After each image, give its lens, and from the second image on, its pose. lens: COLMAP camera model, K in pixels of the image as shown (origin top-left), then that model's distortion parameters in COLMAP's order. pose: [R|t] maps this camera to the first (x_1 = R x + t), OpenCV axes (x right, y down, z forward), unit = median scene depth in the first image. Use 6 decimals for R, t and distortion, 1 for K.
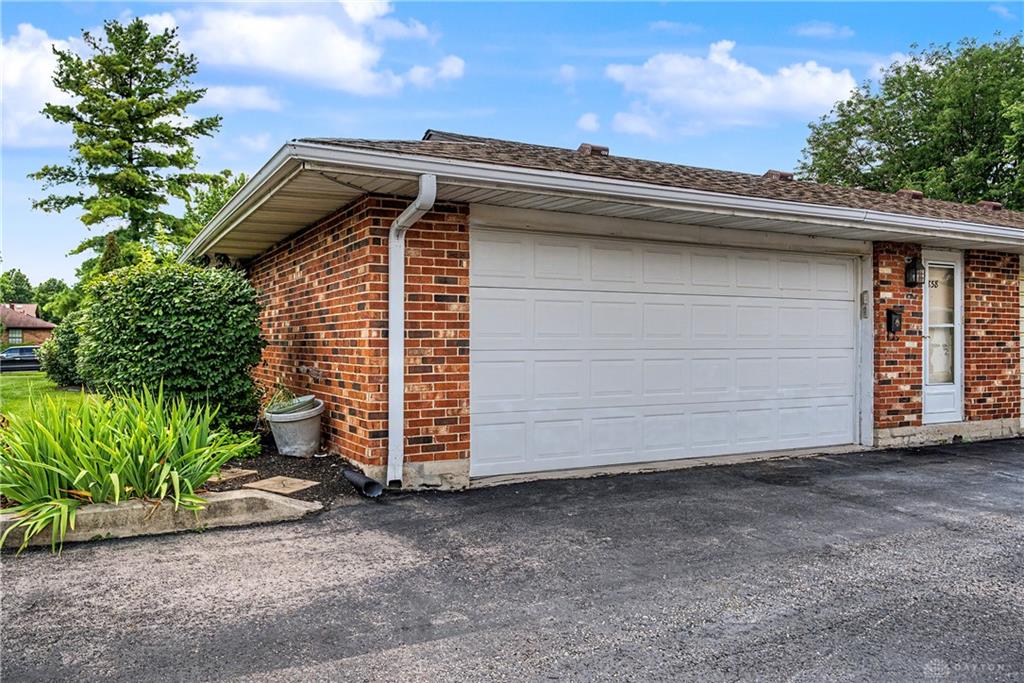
lens RADIAL K [[794.3, 0, 513.2], [0, 794.3, 342.3], [0, 0, 1]] dist [-0.002838, -0.002263]
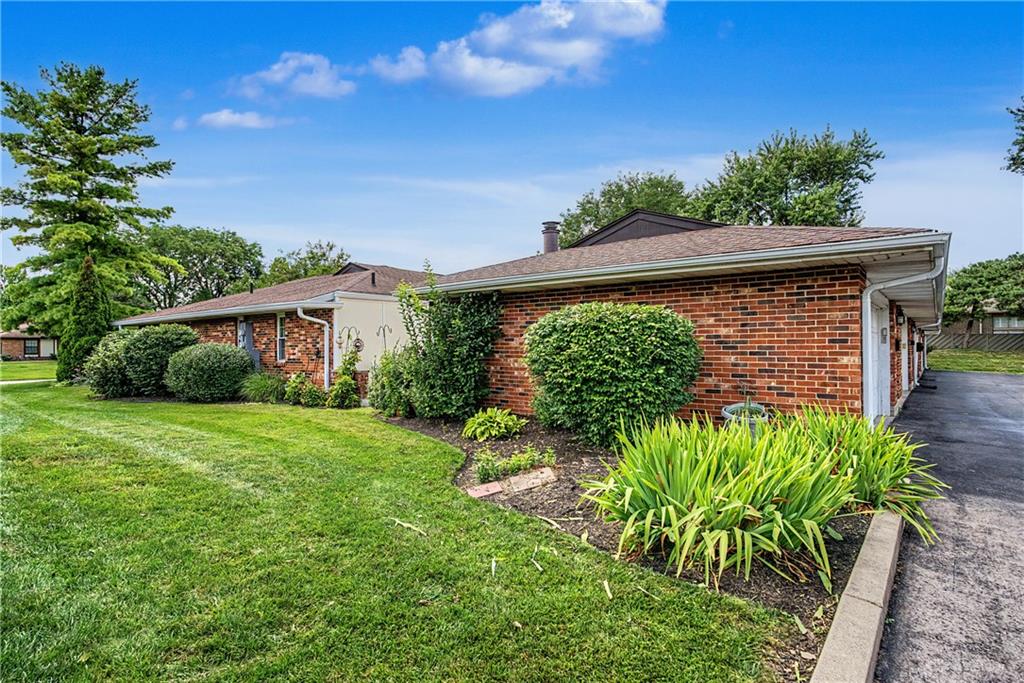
lens RADIAL K [[543.9, 0, 510.8], [0, 543.9, 341.6], [0, 0, 1]] dist [-0.003447, -0.002886]
pose [[0.918148, 0.001656, 0.396234, -0.227519], [0.003142, 0.999929, -0.011460, -0.006709], [-0.396225, 0.011767, 0.918078, 0.064885]]
